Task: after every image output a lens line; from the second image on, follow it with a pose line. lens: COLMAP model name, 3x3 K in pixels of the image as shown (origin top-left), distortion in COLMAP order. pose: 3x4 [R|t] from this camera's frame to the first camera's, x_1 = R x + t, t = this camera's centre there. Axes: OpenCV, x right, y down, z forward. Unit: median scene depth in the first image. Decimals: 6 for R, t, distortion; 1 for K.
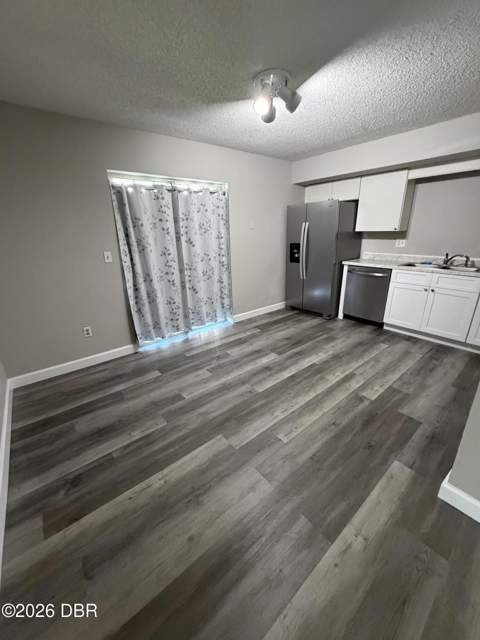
lens RADIAL K [[256.0, 0, 241.7], [0, 256.0, 319.5], [0, 0, 1]] dist [0.002067, -0.000372]
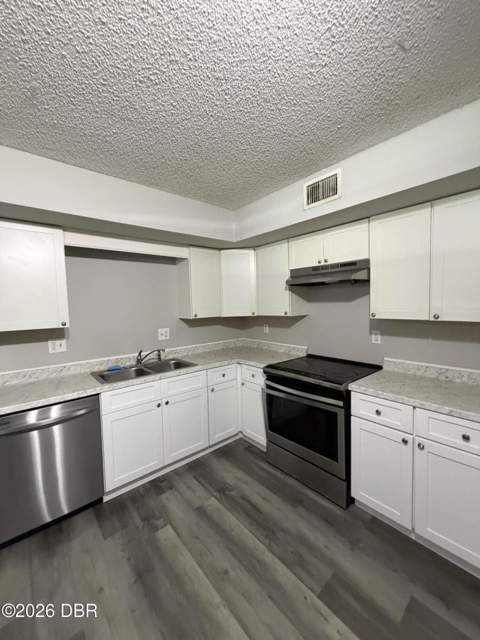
lens RADIAL K [[256.0, 0, 238.5], [0, 256.0, 317.2], [0, 0, 1]] dist [0.002067, -0.000372]
pose [[-0.016370, -0.034726, 0.999263, 0.050336], [0.359905, 0.932203, 0.038292, -0.300021], [-0.932845, 0.360266, -0.002762, 0.766968]]
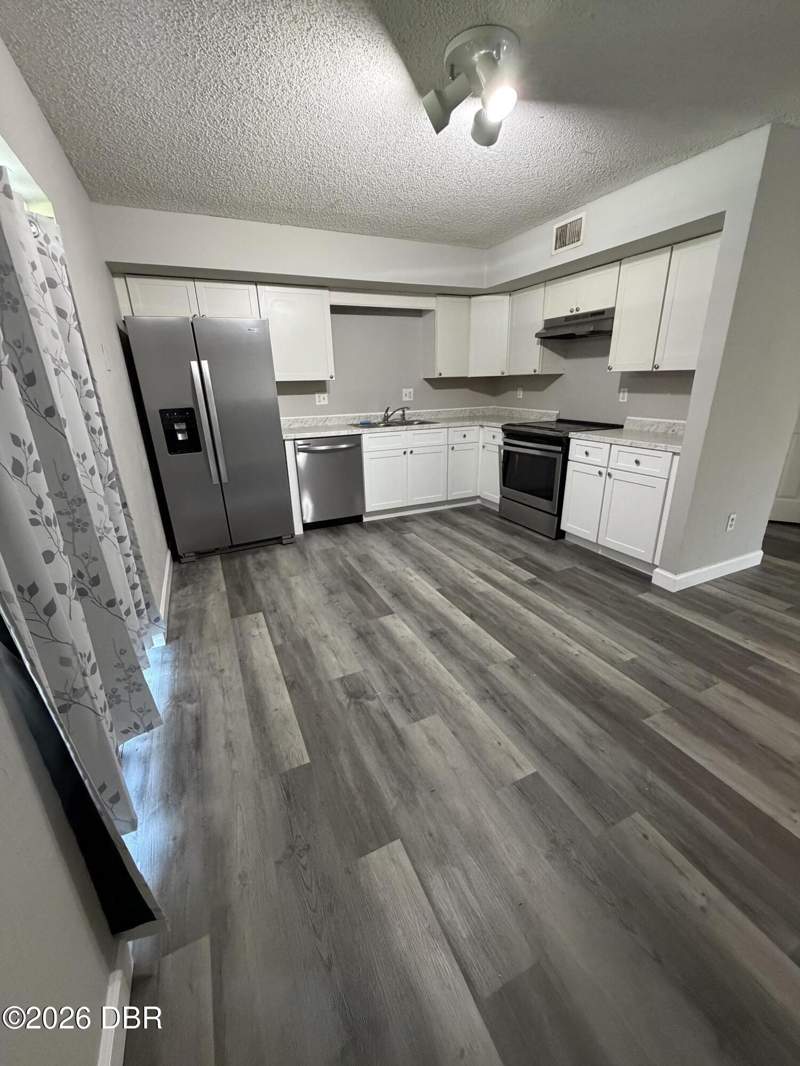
lens RADIAL K [[426.4, 0, 400.0], [0, 426.4, 531.1], [0, 0, 1]] dist [0.002067, -0.000372]
pose [[0.249751, -0.311006, 0.917006, -0.596132], [0.340826, 0.914649, 0.217381, -0.196788], [-0.906345, 0.258248, 0.334434, 0.677207]]
